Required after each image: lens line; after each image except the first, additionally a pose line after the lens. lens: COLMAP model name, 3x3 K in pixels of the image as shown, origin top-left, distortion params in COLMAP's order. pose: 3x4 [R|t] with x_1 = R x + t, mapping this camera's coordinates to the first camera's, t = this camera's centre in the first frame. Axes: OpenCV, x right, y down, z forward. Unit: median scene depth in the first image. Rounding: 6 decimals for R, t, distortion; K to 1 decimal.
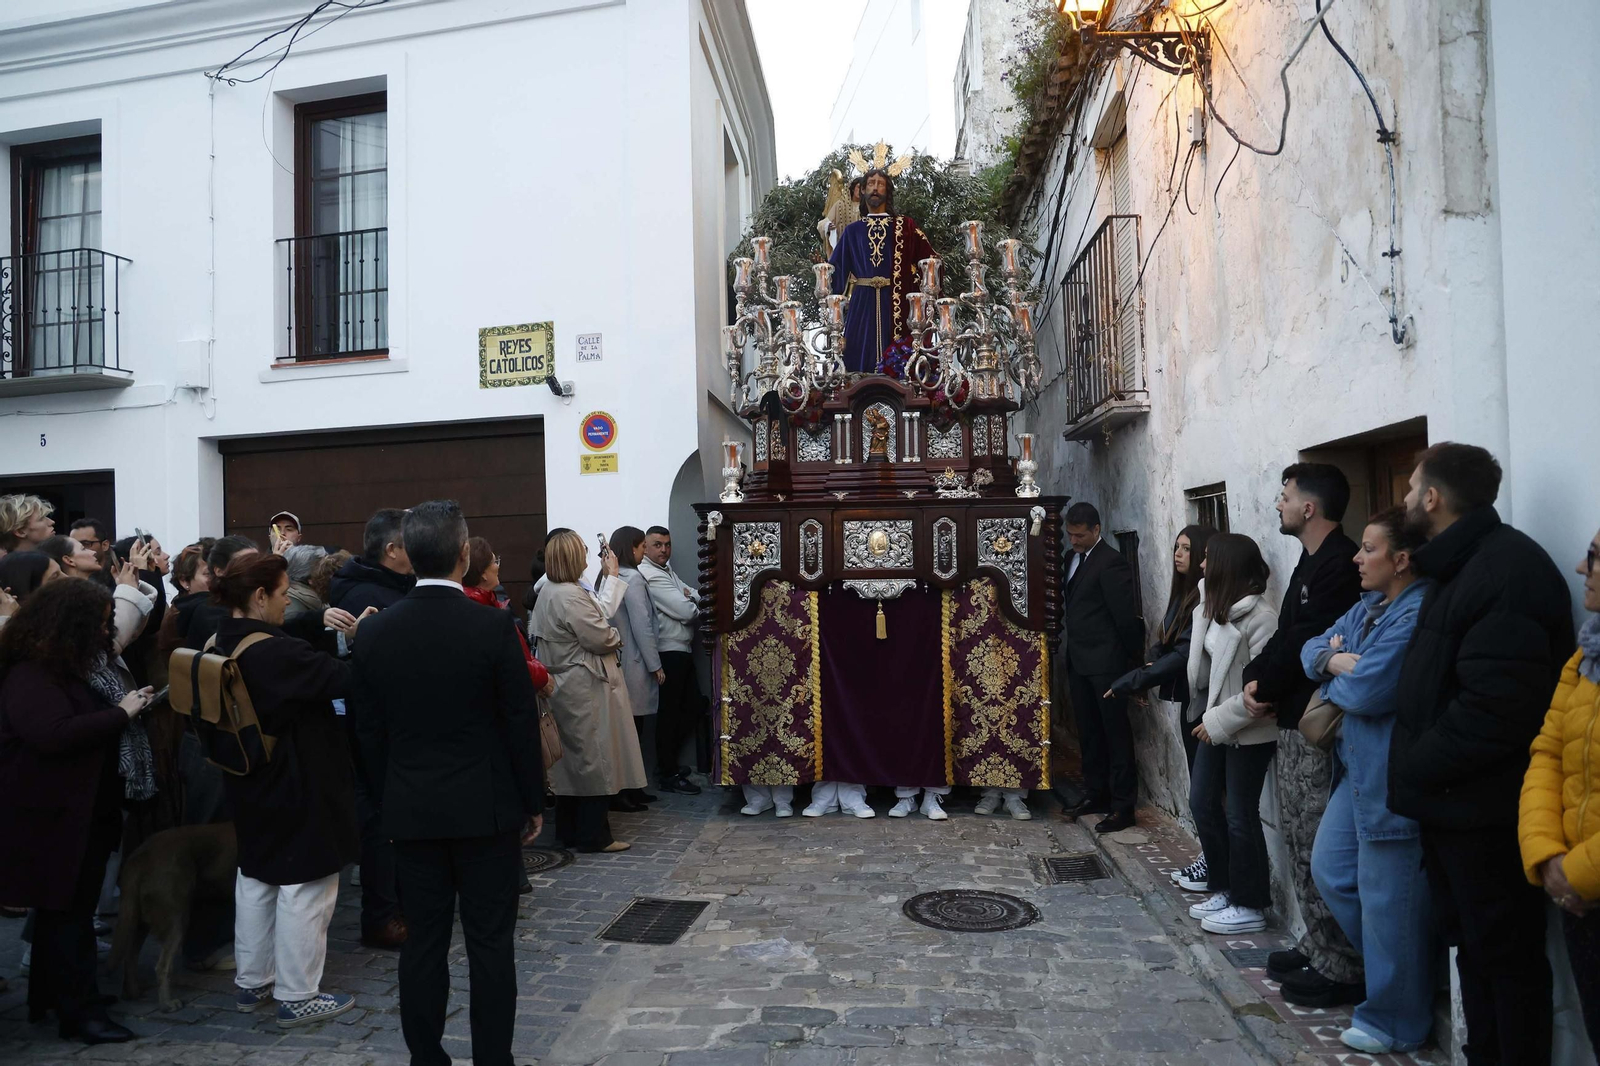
lens RADIAL K [[1100.9, 0, 804.0], [0, 1100.9, 541.7], [0, 0, 1]] dist [-0.114875, 0.091281]
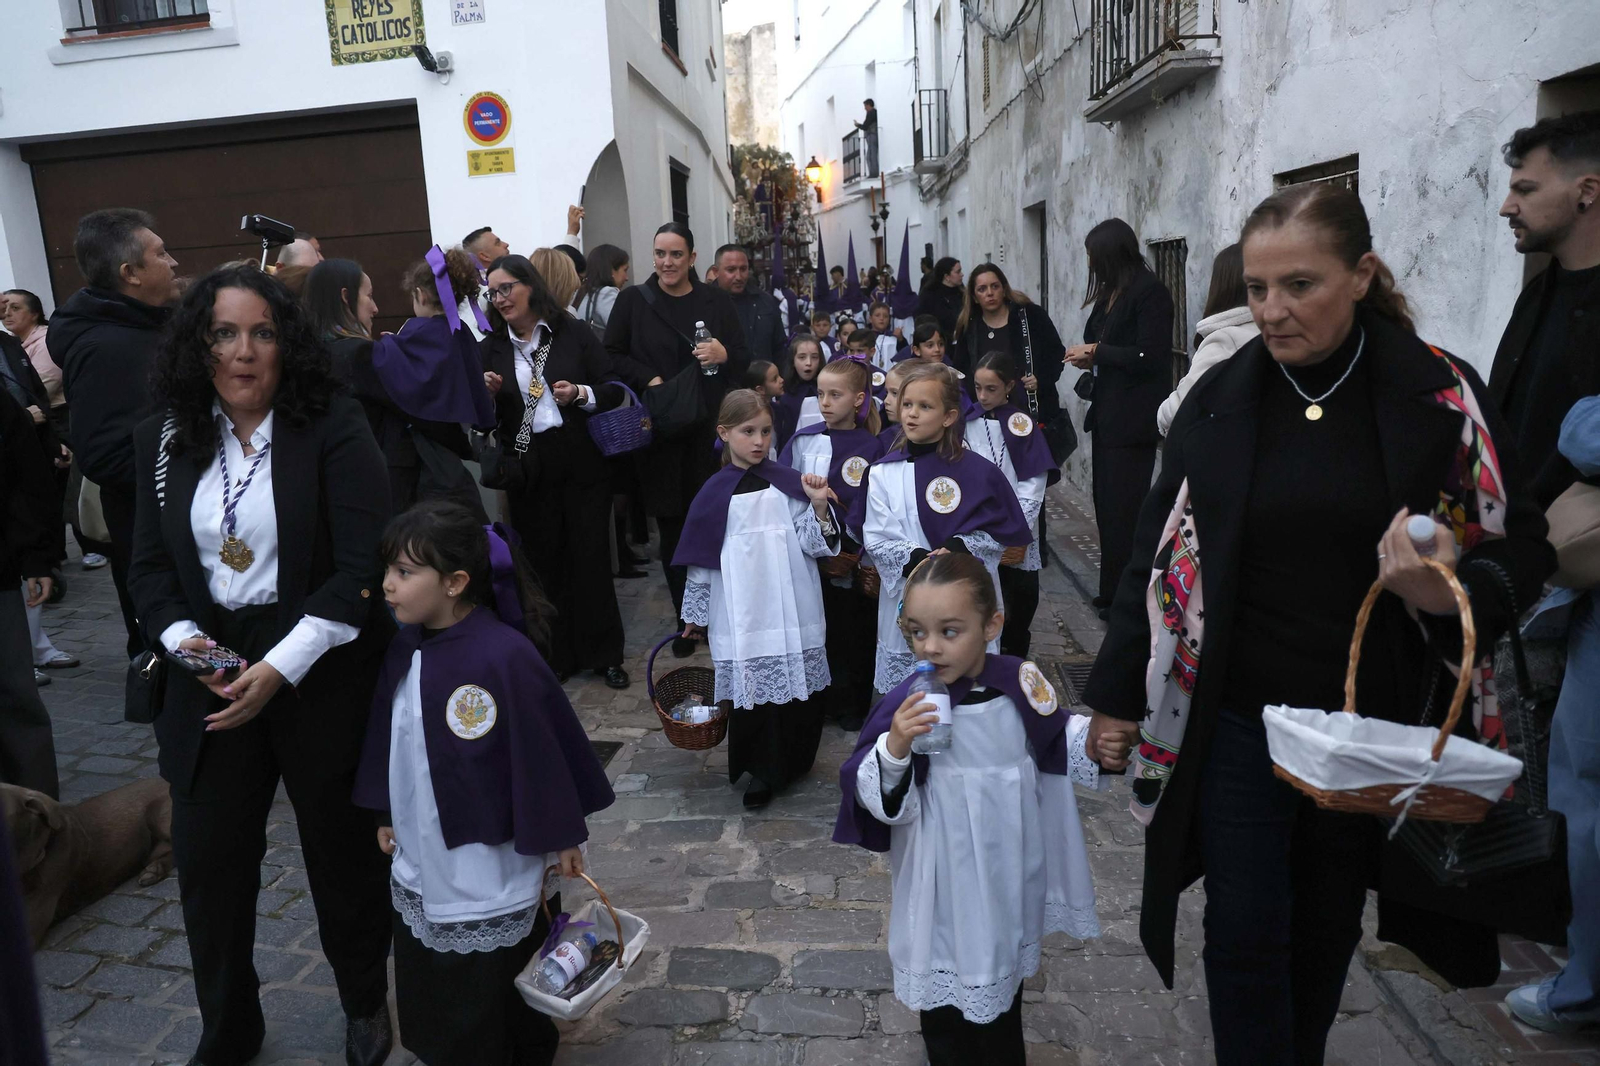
lens RADIAL K [[1100.9, 0, 804.0], [0, 1100.9, 541.7], [0, 0, 1]] dist [-0.114875, 0.091281]
pose [[0.999626, -0.018916, 0.019729, 0.016099], [0.013512, 0.969456, 0.244894, 0.006110], [-0.023759, -0.244536, 0.969349, 0.175139]]
